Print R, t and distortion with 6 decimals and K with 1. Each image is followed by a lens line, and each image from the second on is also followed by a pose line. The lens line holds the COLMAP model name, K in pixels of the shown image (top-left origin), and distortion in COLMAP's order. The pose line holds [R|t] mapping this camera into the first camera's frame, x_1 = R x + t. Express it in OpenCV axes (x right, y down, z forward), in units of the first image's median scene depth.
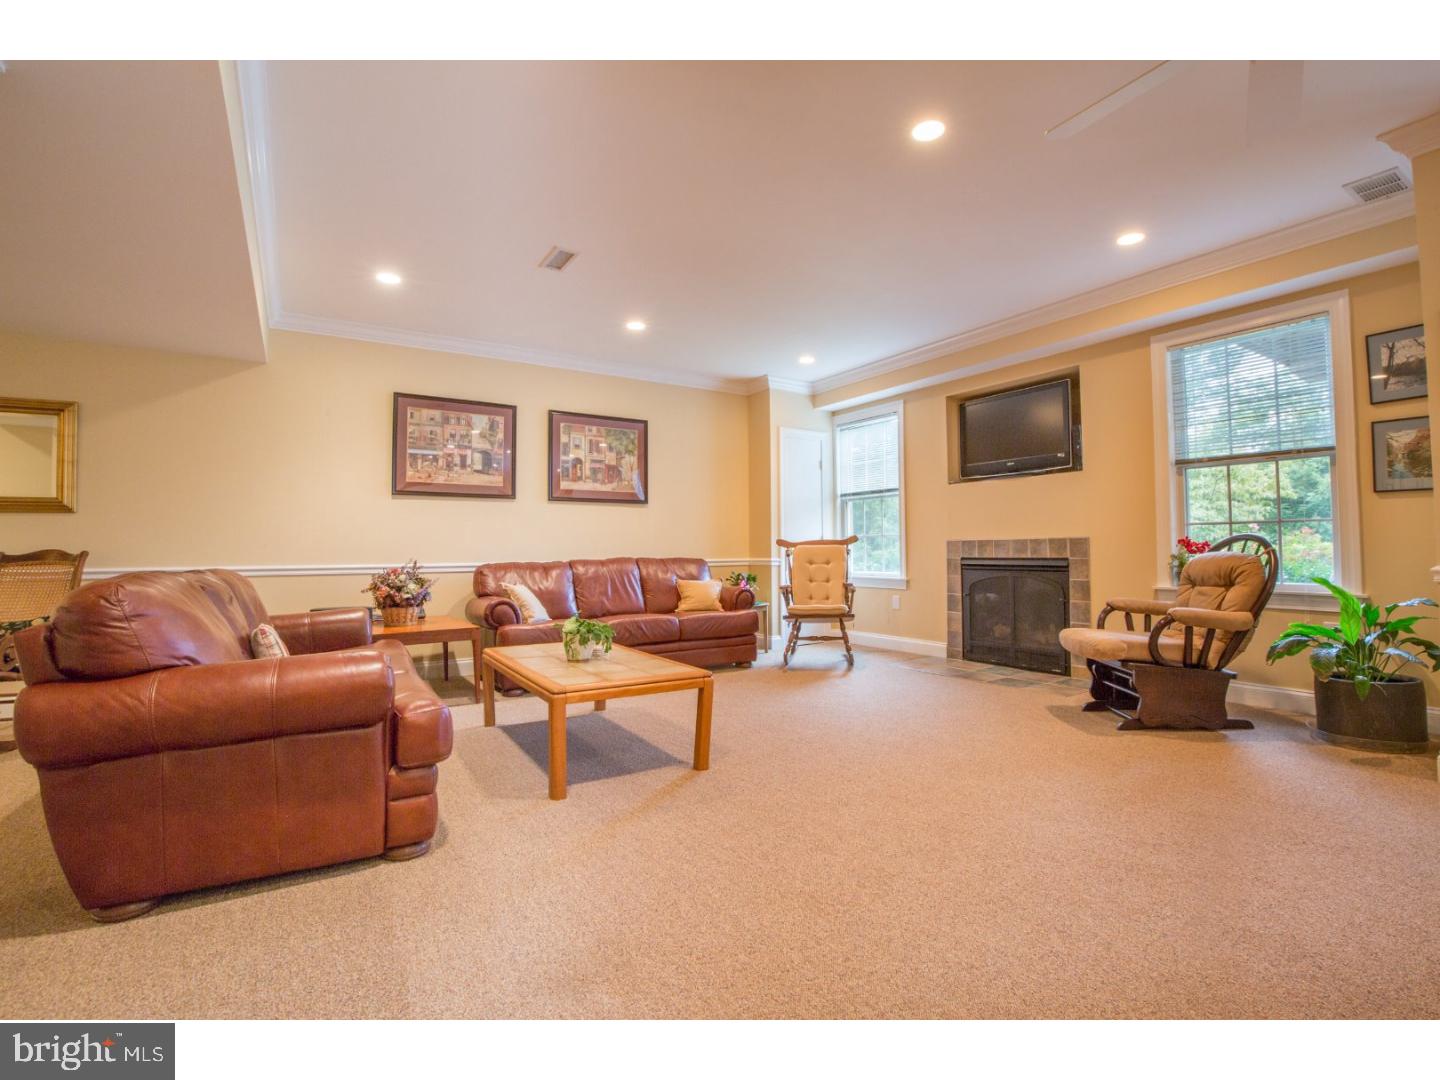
lens RADIAL K [[670.6, 0, 722.1], [0, 670.6, 515.3], [0, 0, 1]] dist [-0.001863, 0.000286]
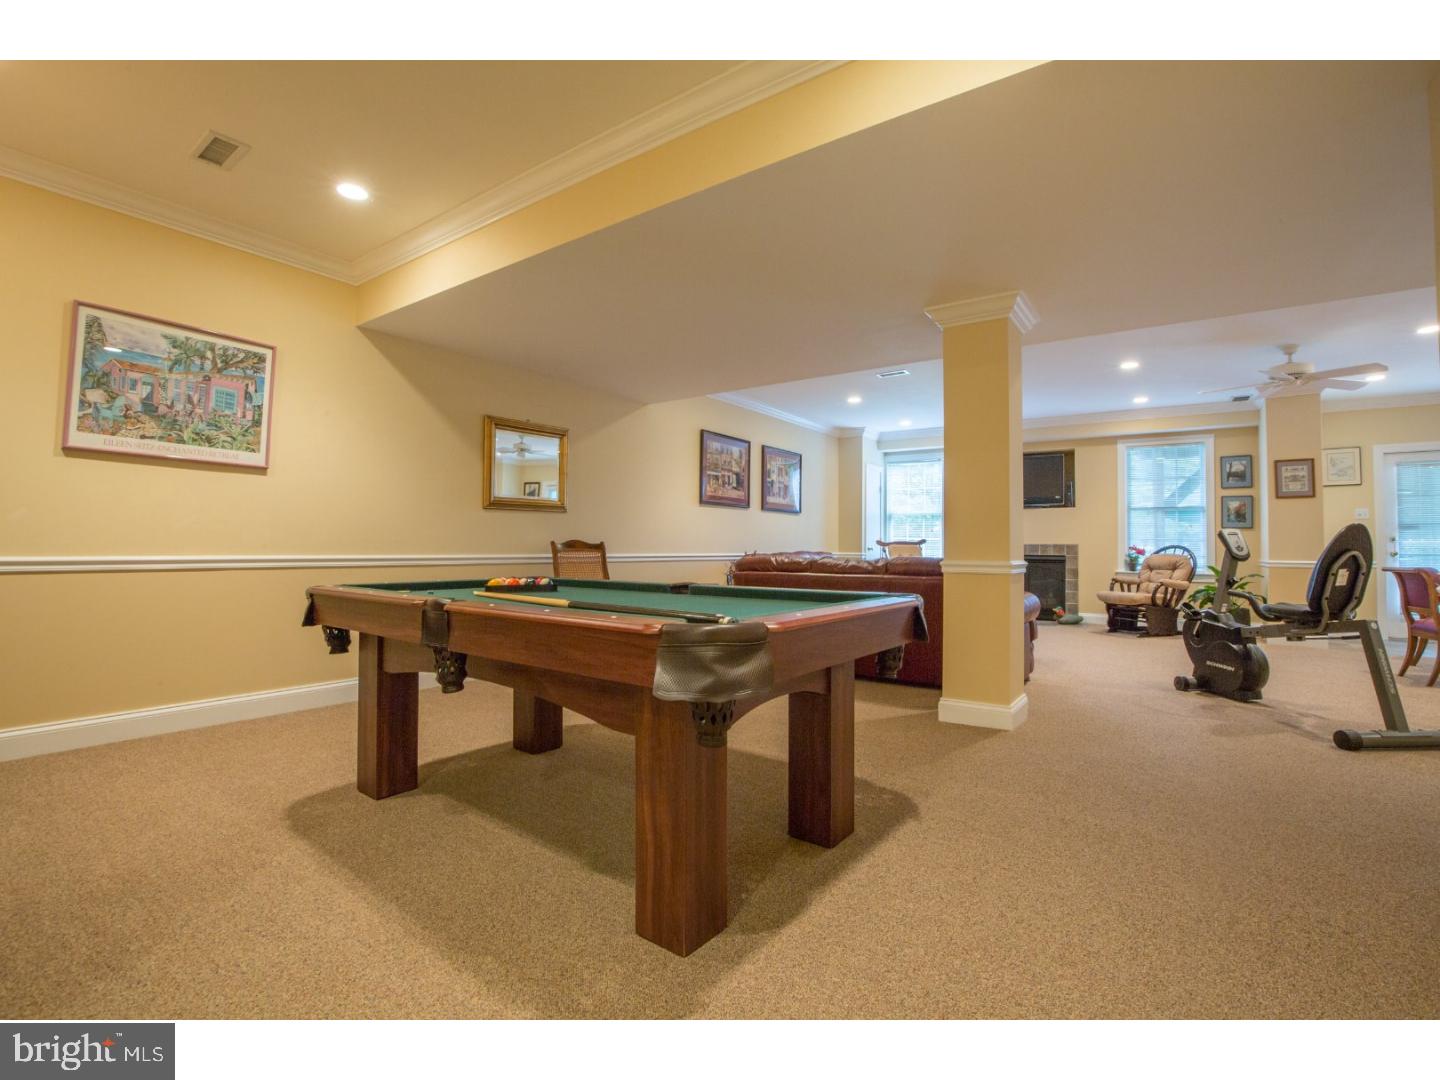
lens RADIAL K [[660.0, 0, 724.9], [0, 660.0, 526.0], [0, 0, 1]] dist [-0.035360, 0.004912]
pose [[0.931905, 0.029950, 0.361465, -0.927087], [-0.038033, 0.999160, 0.015265, -0.007406], [-0.360704, -0.027973, 0.932261, -0.287132]]
